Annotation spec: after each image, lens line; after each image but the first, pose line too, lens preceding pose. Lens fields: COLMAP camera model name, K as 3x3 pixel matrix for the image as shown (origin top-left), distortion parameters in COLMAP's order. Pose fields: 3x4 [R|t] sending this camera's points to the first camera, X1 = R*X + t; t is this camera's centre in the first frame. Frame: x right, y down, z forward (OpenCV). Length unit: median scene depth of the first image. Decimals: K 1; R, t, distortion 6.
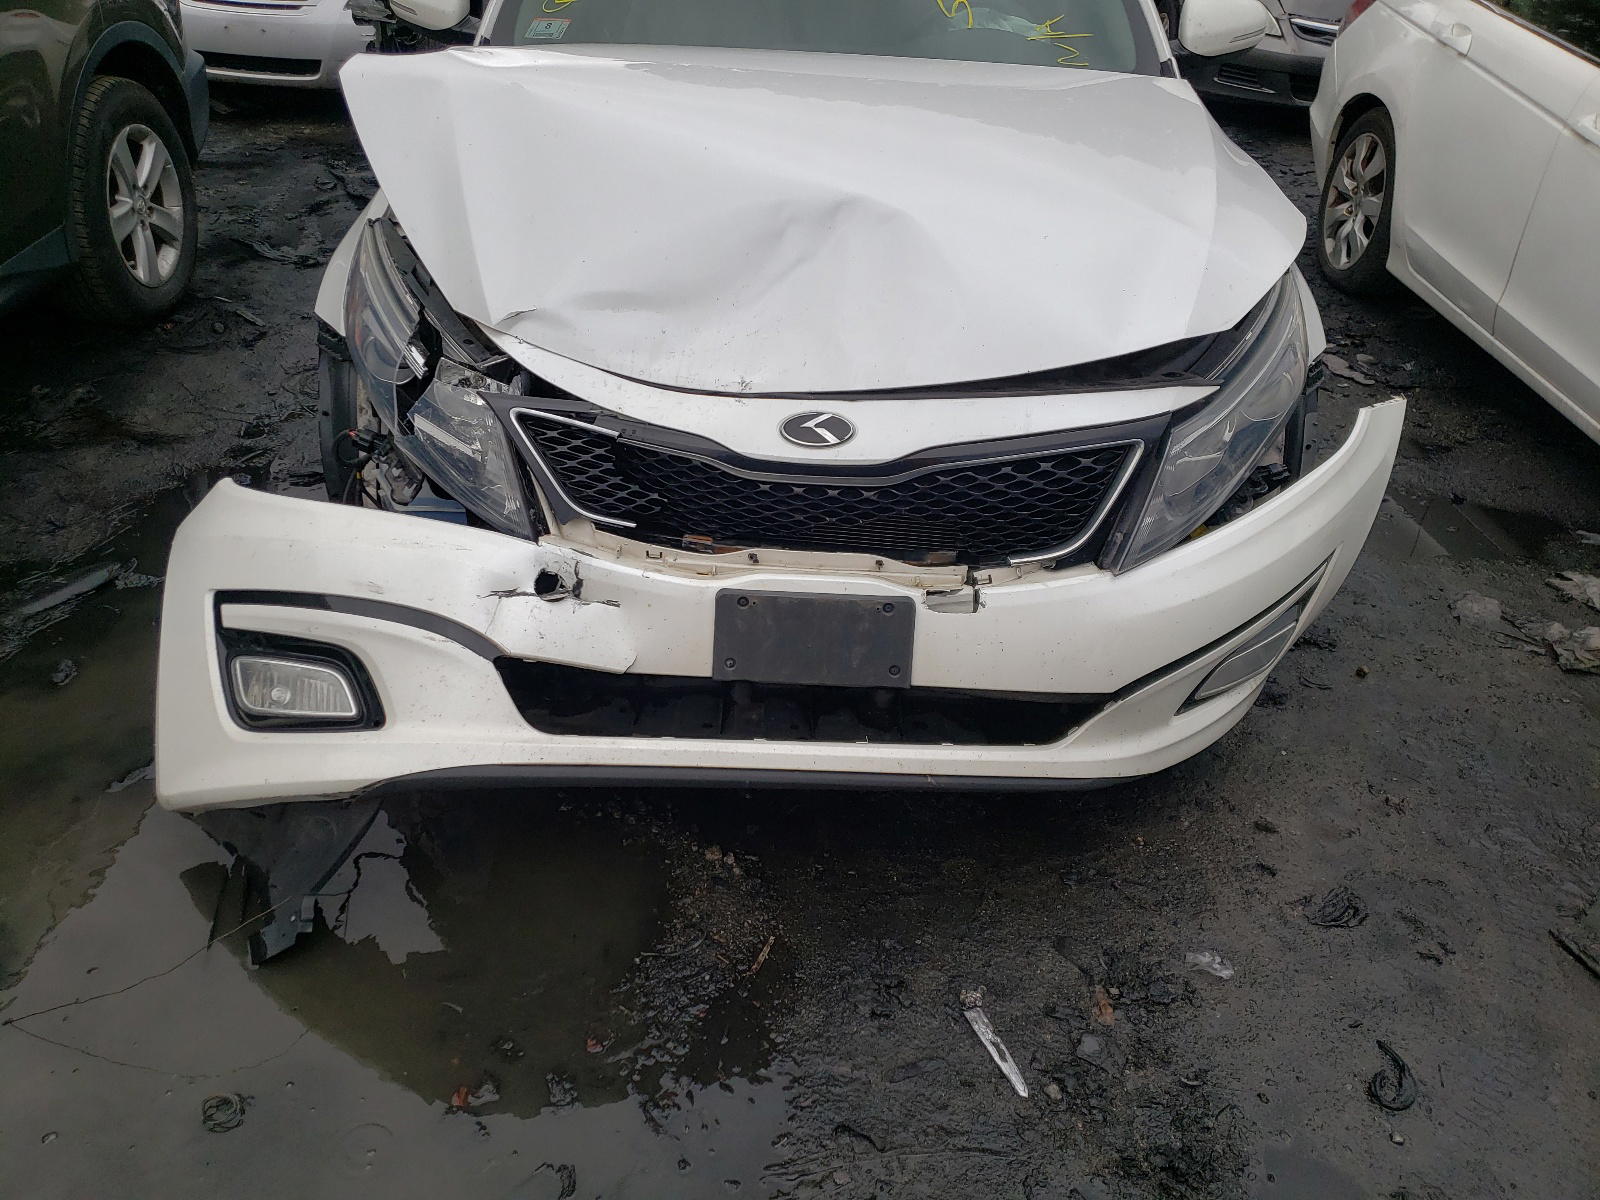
lens RADIAL K [[1214.4, 0, 795.7], [0, 1214.4, 608.4], [0, 0, 1]] dist [0.037832, -0.027740]
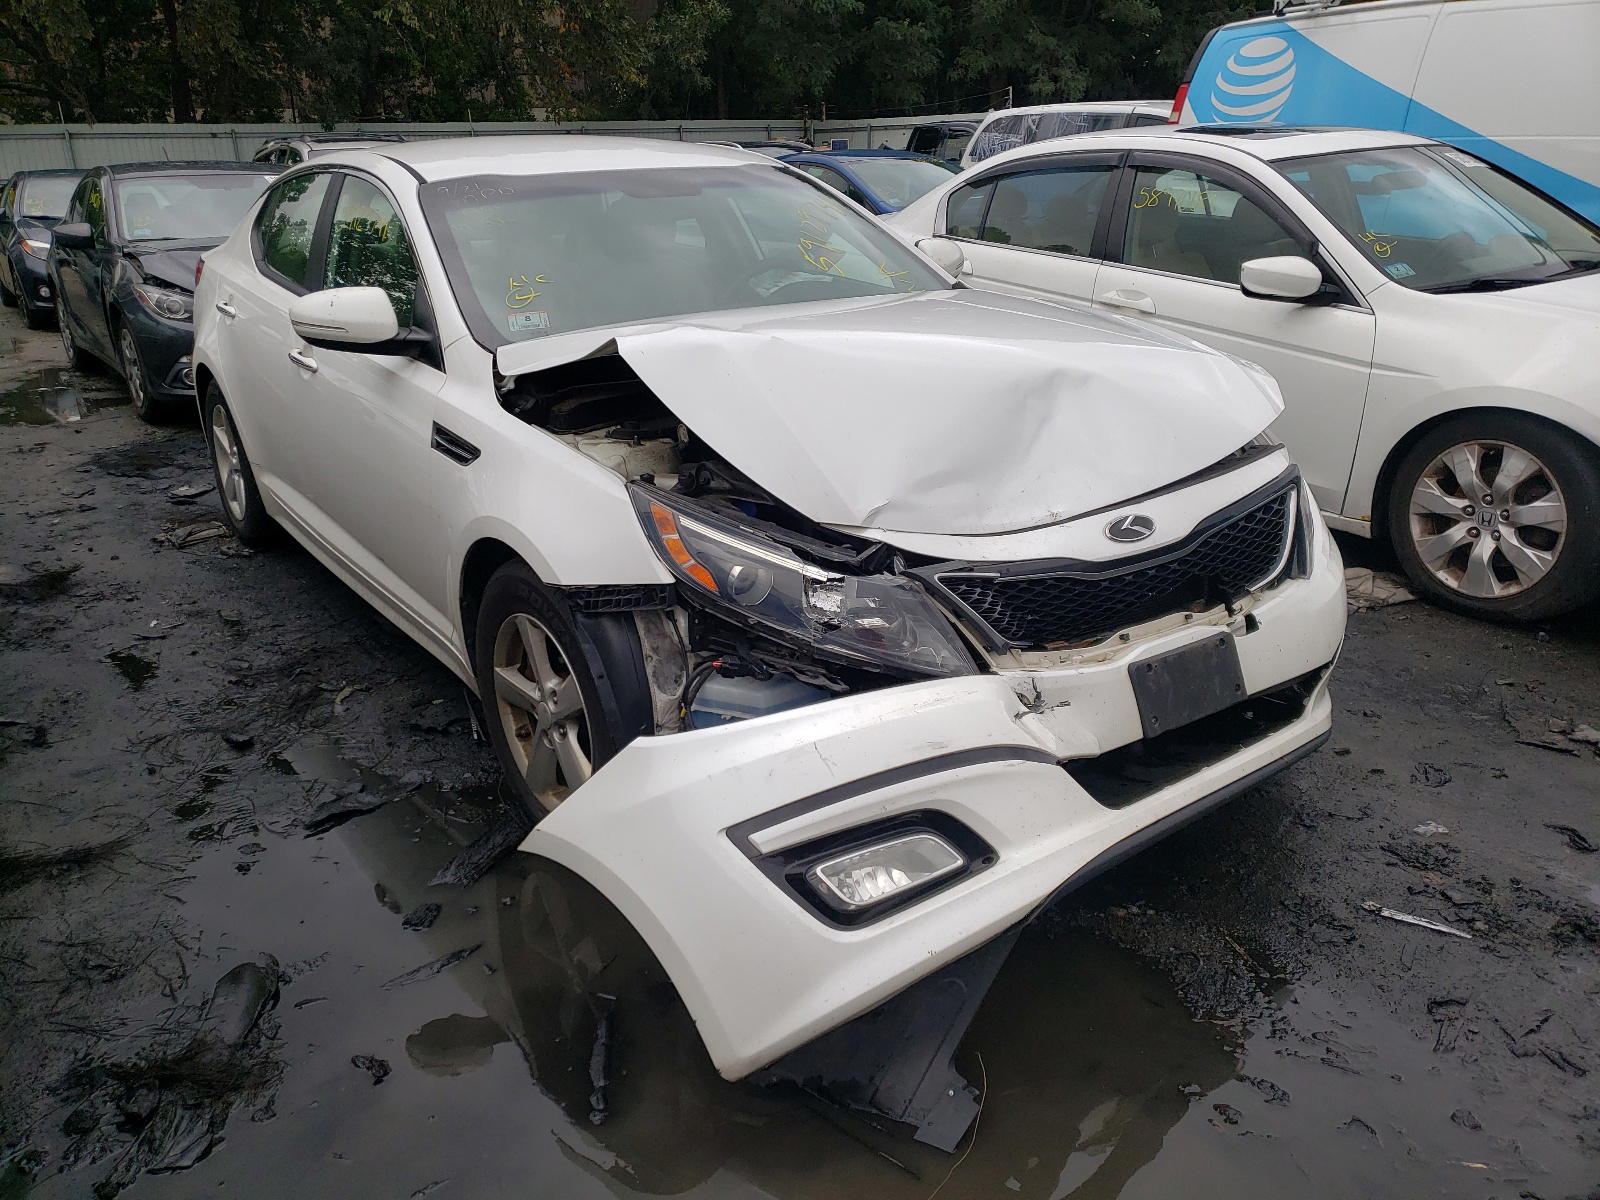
lens RADIAL K [[1214.4, 0, 800.1], [0, 1214.4, 599.5], [0, 0, 1]] dist [0.037832, -0.027740]
pose [[0.815613, -0.254145, 0.519793, -0.897767], [0.360676, 0.925785, -0.113291, -0.053766], [-0.452425, 0.279879, 0.846747, 0.077021]]
